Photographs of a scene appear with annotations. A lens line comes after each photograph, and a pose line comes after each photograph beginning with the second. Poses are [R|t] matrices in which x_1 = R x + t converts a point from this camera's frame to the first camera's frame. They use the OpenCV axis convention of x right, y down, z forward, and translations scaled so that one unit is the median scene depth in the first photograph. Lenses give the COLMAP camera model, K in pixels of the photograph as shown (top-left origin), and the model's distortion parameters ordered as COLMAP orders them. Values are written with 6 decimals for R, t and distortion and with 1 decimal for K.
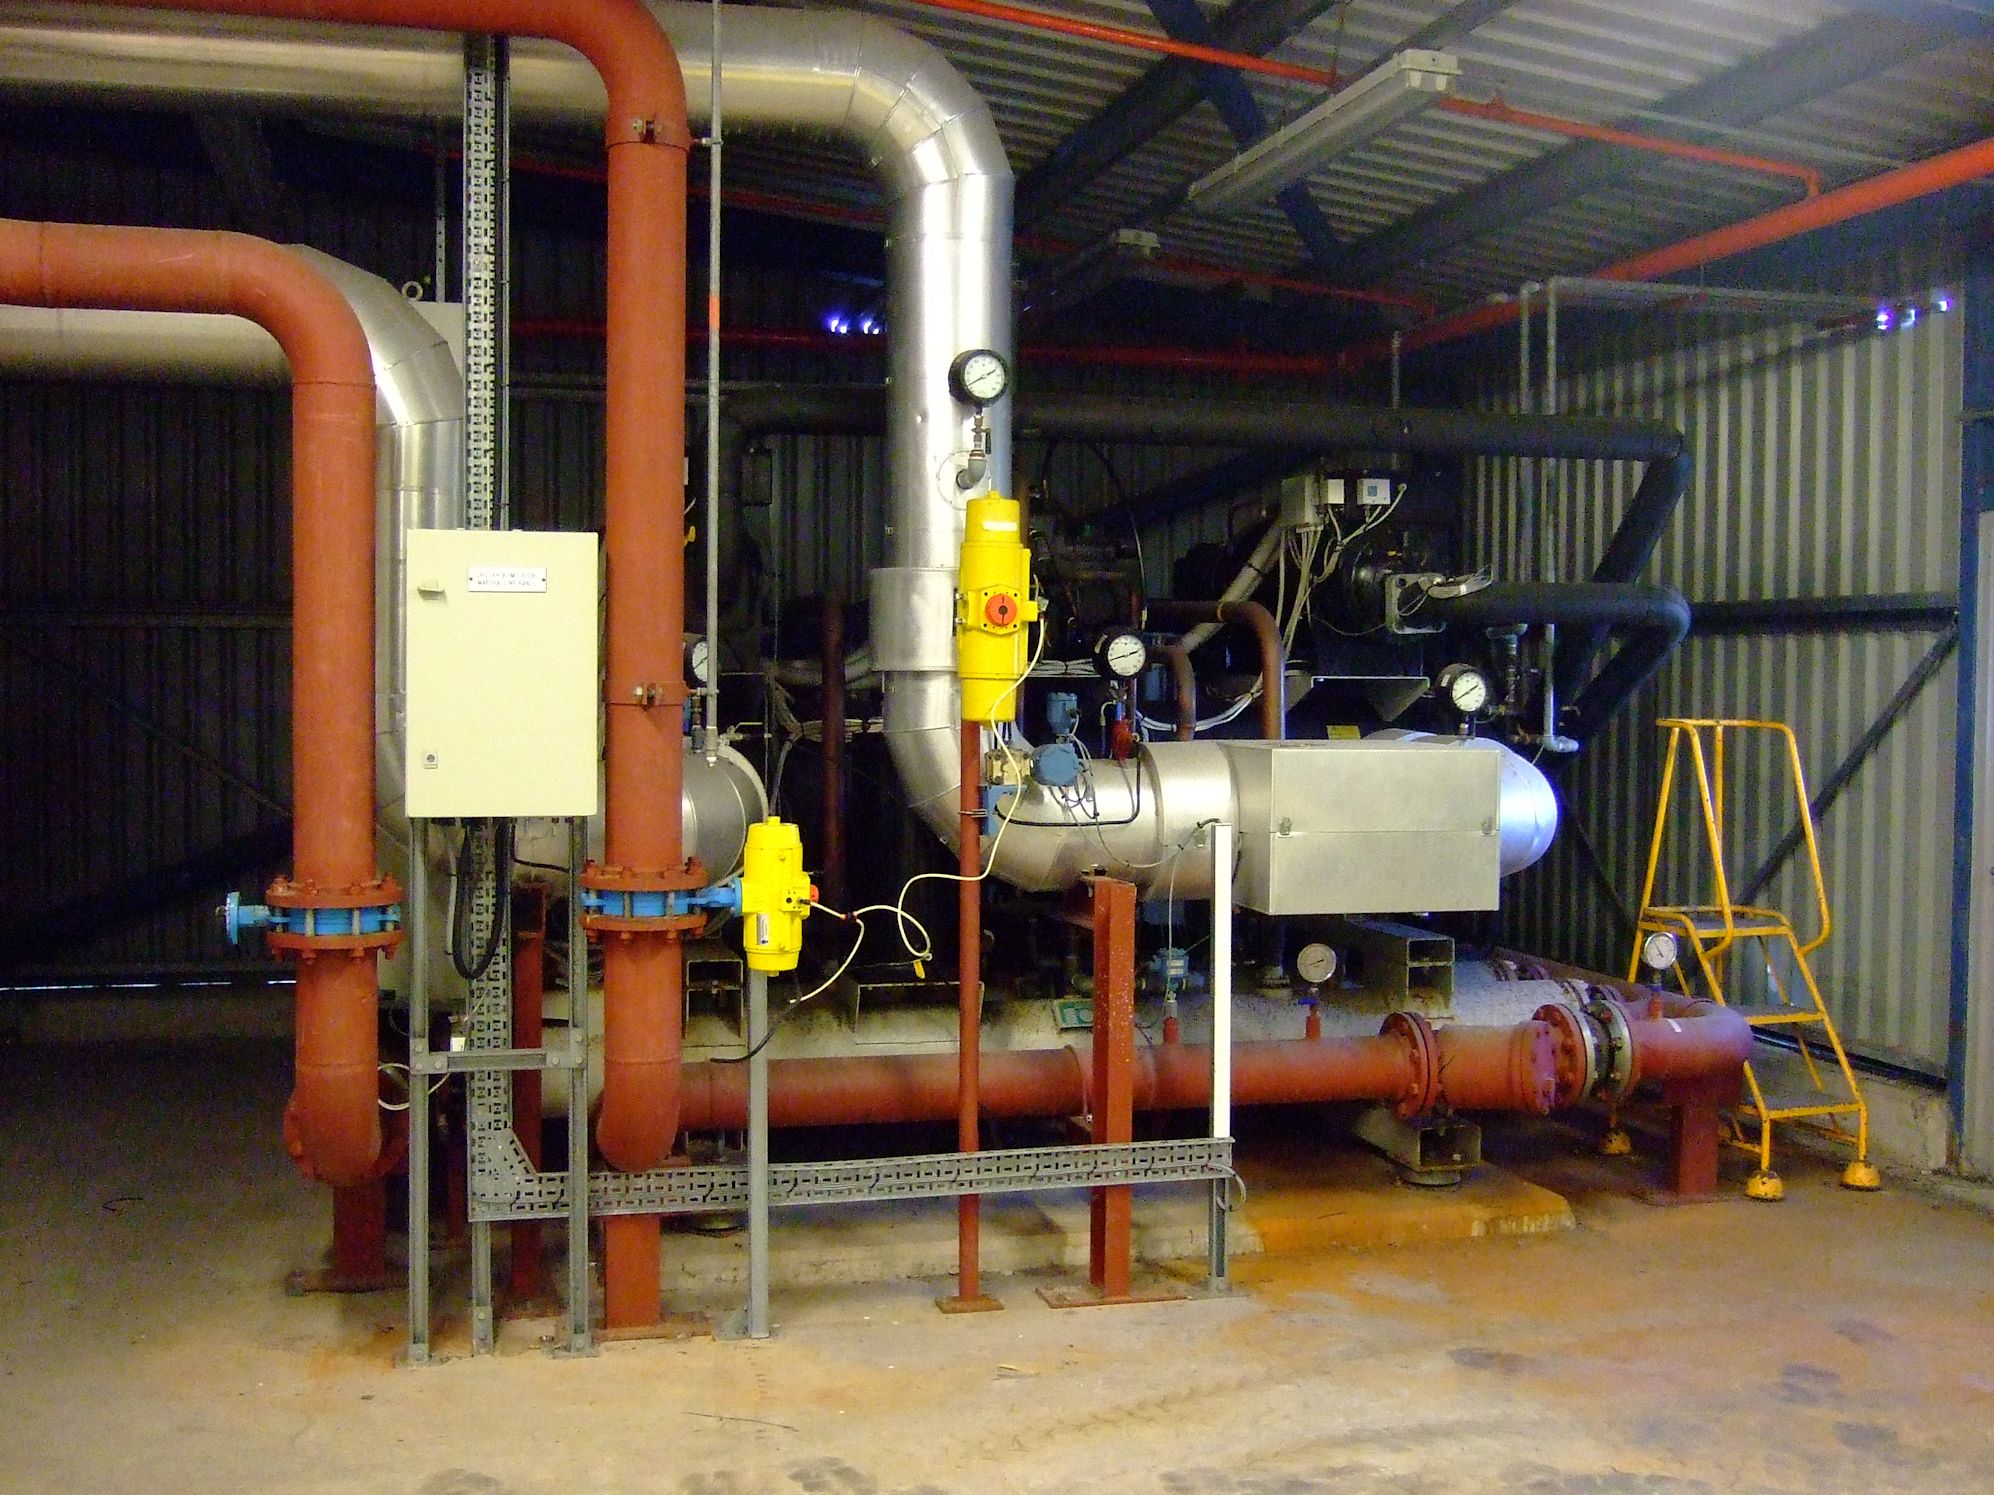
lens RADIAL K [[2064.6, 0, 997.0], [0, 2064.6, 747.5], [0, 0, 1]] dist [-0.053175, 0.009766]
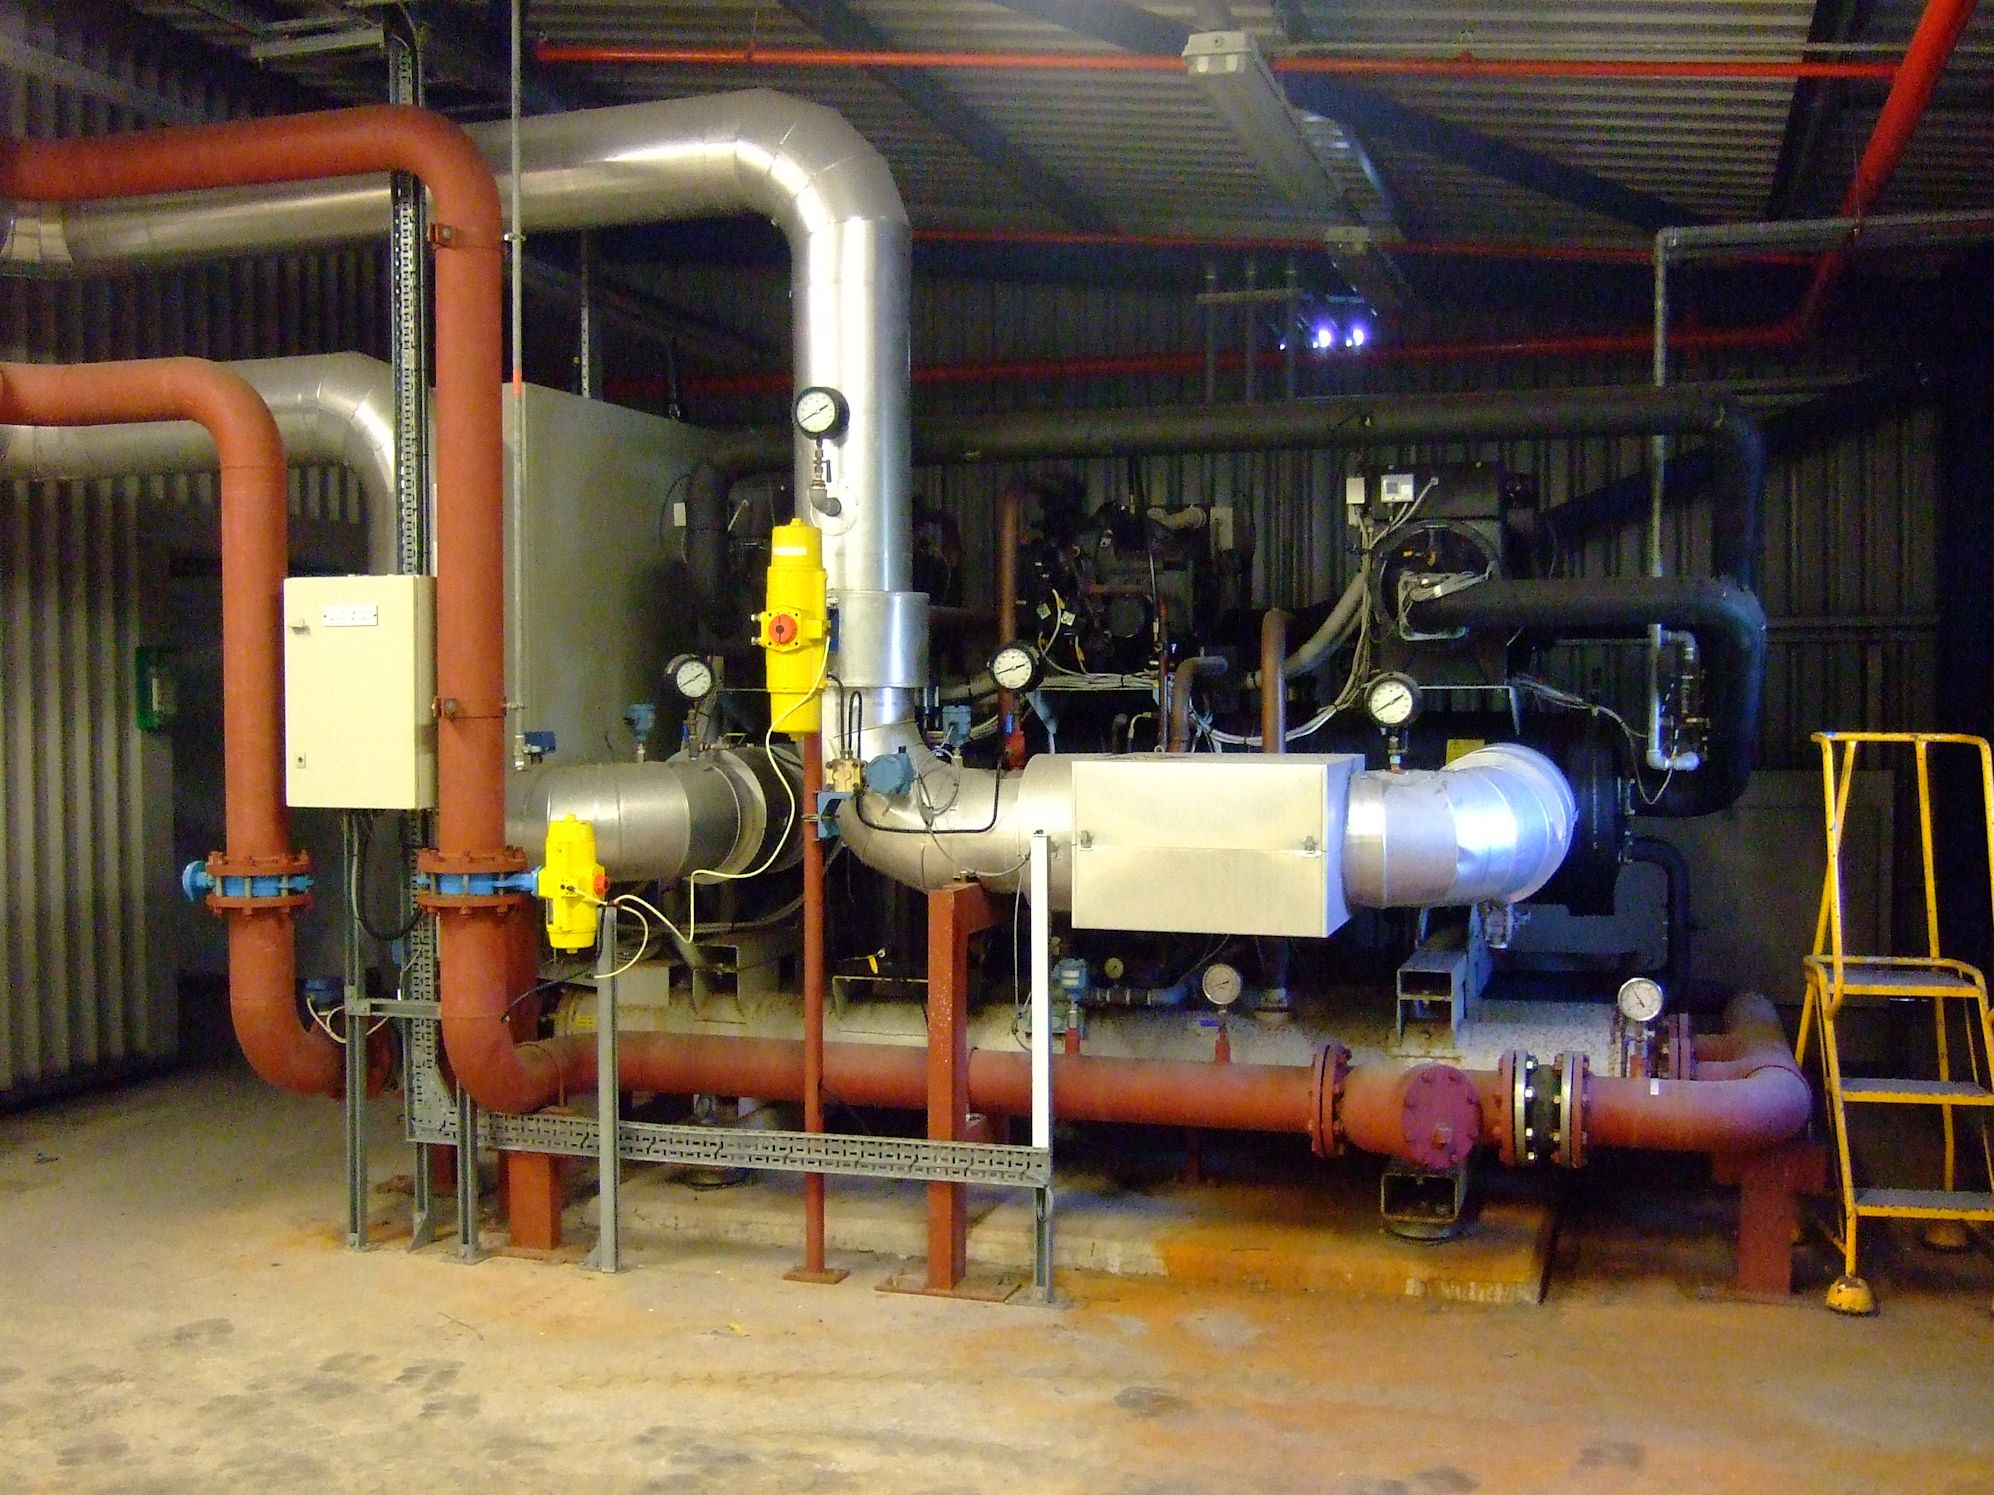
lens RADIAL K [[2064.6, 0, 997.0], [0, 2064.6, 747.5], [0, 0, 1]] dist [-0.053175, 0.009766]
pose [[0.848808, 0.006076, -0.528667, 0.621193], [-0.010271, 0.999935, -0.004999, -0.000395], [0.528602, 0.009673, 0.848815, 0.133763]]
